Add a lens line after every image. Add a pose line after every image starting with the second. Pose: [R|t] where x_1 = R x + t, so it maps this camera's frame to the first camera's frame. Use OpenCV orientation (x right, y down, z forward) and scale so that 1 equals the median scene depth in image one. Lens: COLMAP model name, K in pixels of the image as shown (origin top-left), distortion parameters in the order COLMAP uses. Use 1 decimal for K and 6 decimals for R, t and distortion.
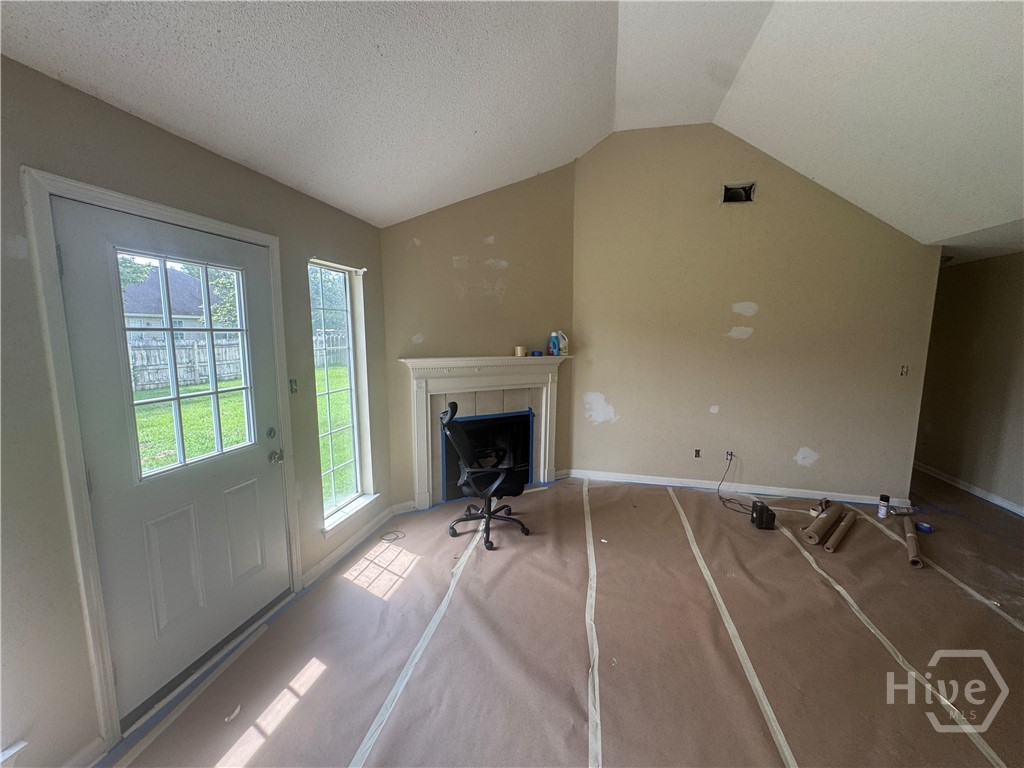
lens RADIAL K [[408.6, 0, 510.6], [0, 408.6, 383.3], [0, 0, 1]] dist [-0.002517, -0.000449]
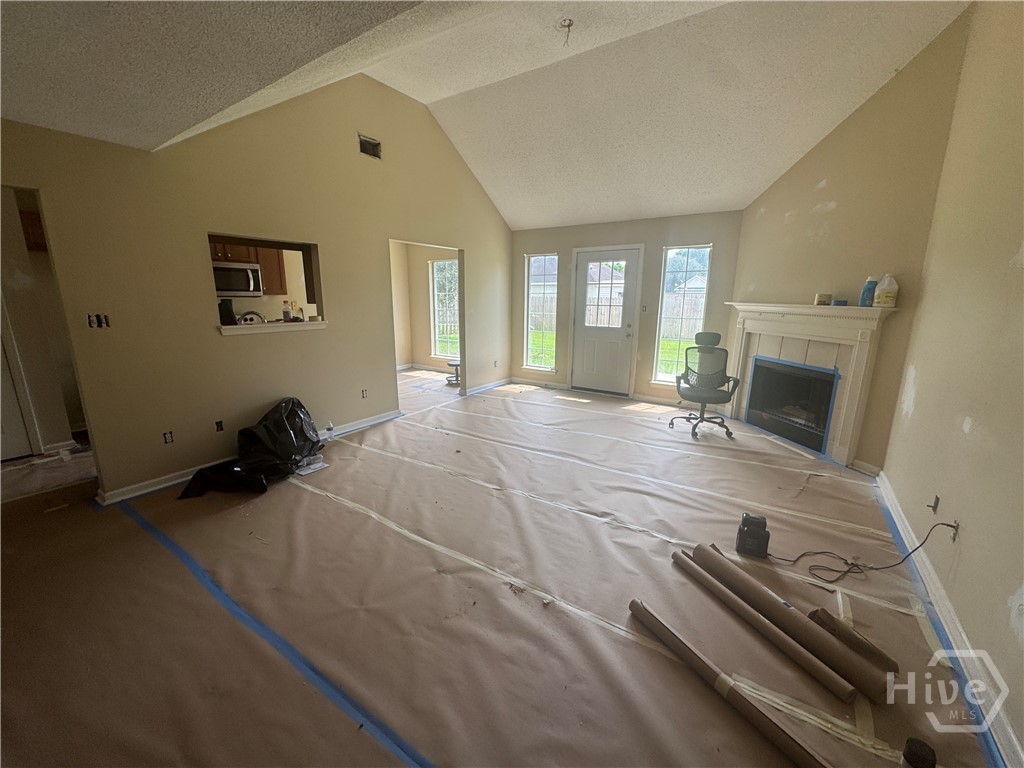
lens RADIAL K [[408.6, 0, 510.6], [0, 408.6, 383.3], [0, 0, 1]] dist [-0.002517, -0.000449]
pose [[-0.348426, 0.187896, -0.918311, 1.216147], [-0.125174, 0.961600, 0.244247, -0.035482], [0.928941, 0.200051, -0.311526, 0.709982]]
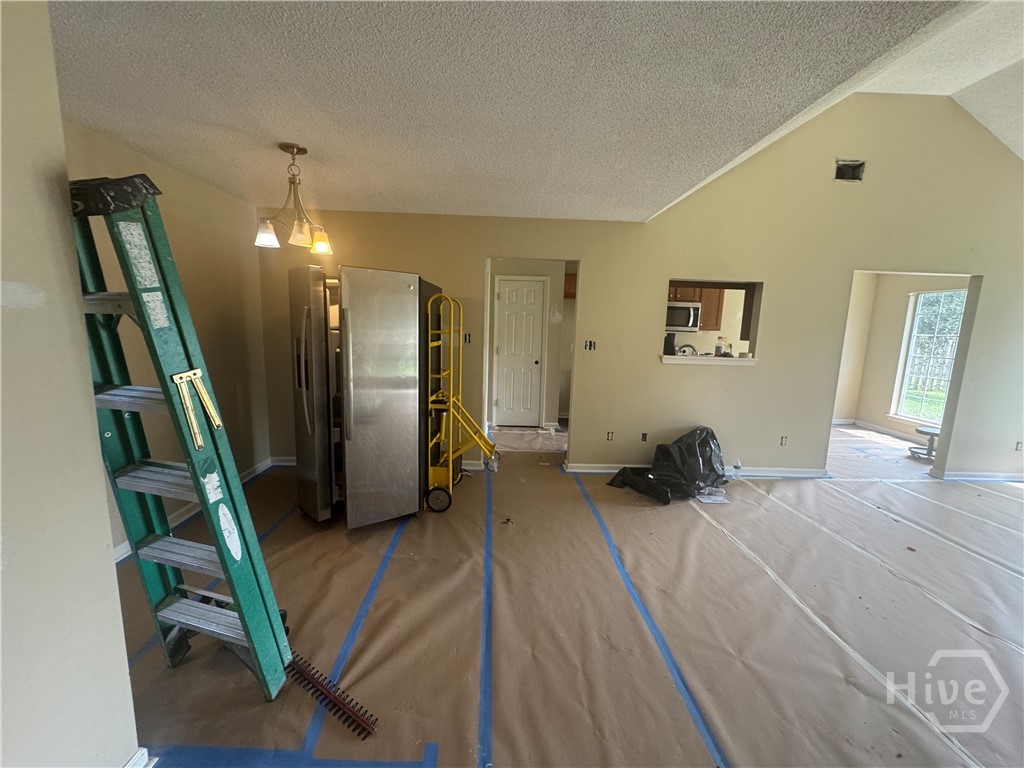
lens RADIAL K [[408.6, 0, 510.6], [0, 408.6, 383.3], [0, 0, 1]] dist [-0.002517, -0.000449]
pose [[-0.964954, -0.000565, -0.262420, 1.255396], [-0.071738, 0.962475, 0.261716, -0.038396], [0.252425, 0.271370, -0.928784, 0.726732]]
